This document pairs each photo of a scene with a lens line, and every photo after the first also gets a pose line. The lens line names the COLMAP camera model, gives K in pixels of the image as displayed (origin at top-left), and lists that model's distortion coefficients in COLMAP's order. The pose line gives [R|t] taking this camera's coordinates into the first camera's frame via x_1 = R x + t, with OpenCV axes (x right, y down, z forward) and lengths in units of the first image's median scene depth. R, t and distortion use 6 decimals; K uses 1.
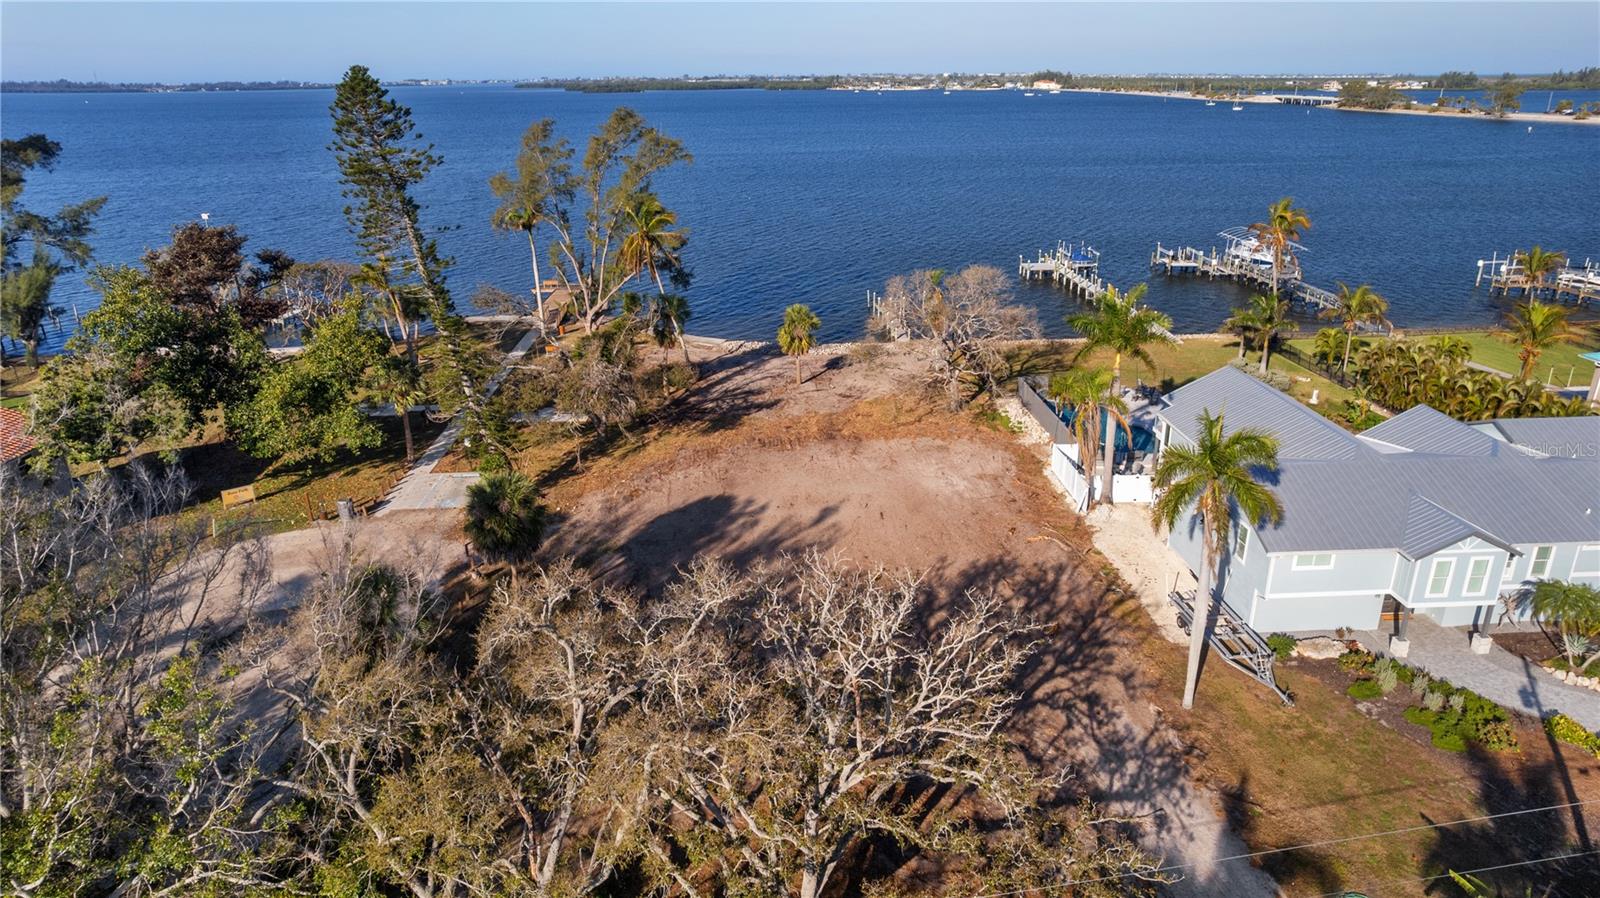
lens RADIAL K [[1027.1, 0, 800.0], [0, 1027.1, 449.0], [0, 0, 1]] dist [-0.050962, 0.031969]
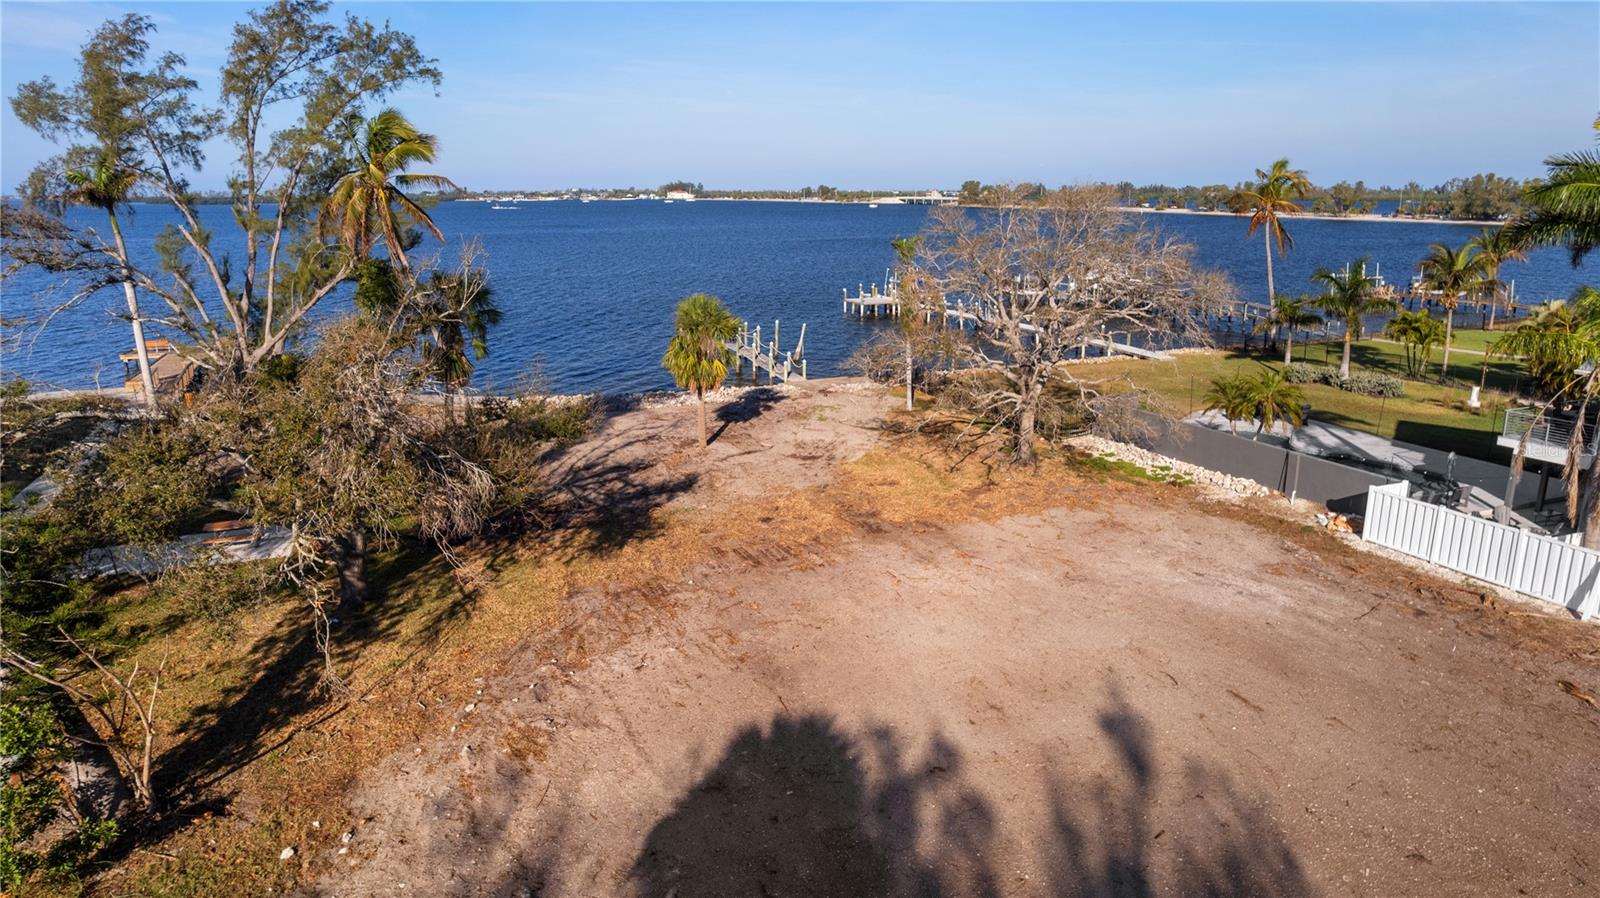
lens RADIAL K [[1027.1, 0, 800.0], [0, 1027.1, 449.0], [0, 0, 1]] dist [-0.050962, 0.031969]
pose [[0.939314, -0.080913, 0.333380, -0.136523], [0.116626, 0.989224, -0.088510, -0.009210], [-0.322626, 0.122020, 0.938629, 0.496034]]
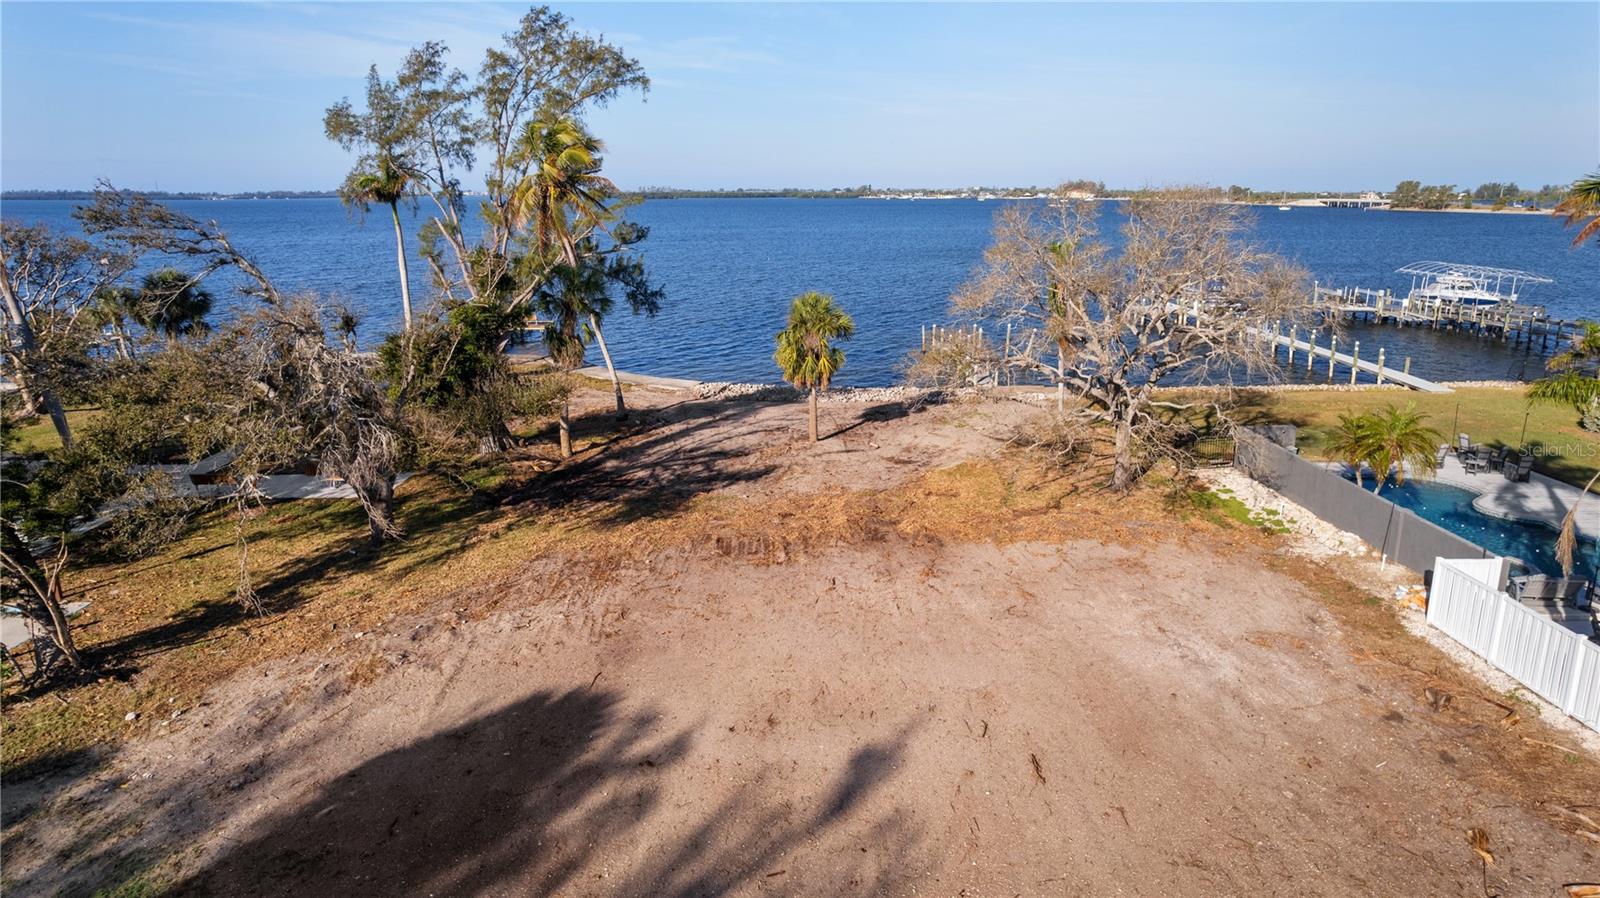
lens RADIAL K [[1027.1, 0, 800.0], [0, 1027.1, 449.0], [0, 0, 1]] dist [-0.050962, 0.031969]
pose [[0.999525, 0.011246, -0.028705, 0.007936], [-0.014238, 0.994240, -0.106230, -0.001311], [0.027345, 0.106589, 0.993927, 0.471864]]
